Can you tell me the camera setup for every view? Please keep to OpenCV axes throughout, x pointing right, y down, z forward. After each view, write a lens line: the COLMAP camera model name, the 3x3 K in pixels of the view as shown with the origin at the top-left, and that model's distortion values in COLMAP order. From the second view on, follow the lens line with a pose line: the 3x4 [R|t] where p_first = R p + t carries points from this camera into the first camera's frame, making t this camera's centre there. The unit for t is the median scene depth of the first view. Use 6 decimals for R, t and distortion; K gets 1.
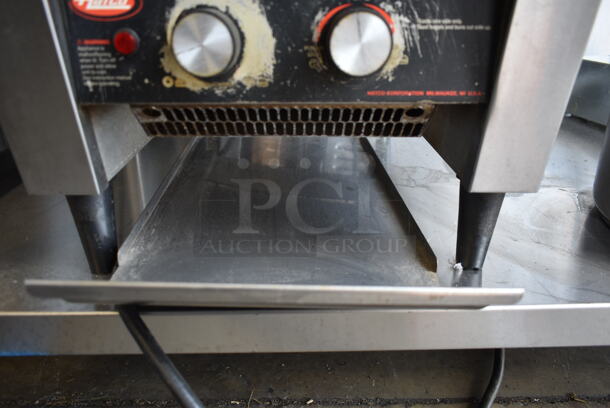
lens RADIAL K [[462.6, 0, 305.3], [0, 462.6, 203.4], [0, 0, 1]] dist [-0.024684, 0.006995]
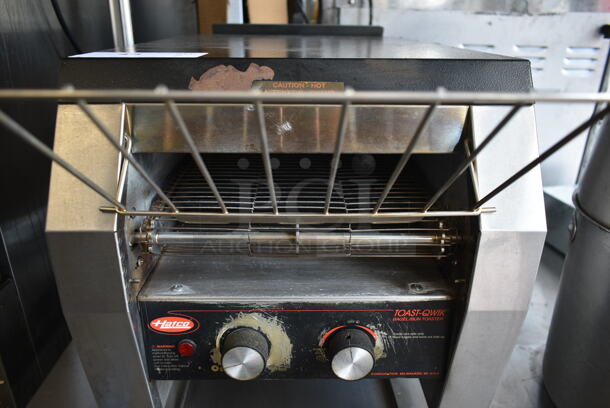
lens RADIAL K [[462.6, 0, 304.1], [0, 462.6, 203.6], [0, 0, 1]] dist [-0.024684, 0.006995]
pose [[0.999961, 0.004888, 0.007379, -0.040912], [-0.004692, 0.999642, -0.026328, -0.731797], [-0.007505, 0.026293, 0.999626, -0.414861]]
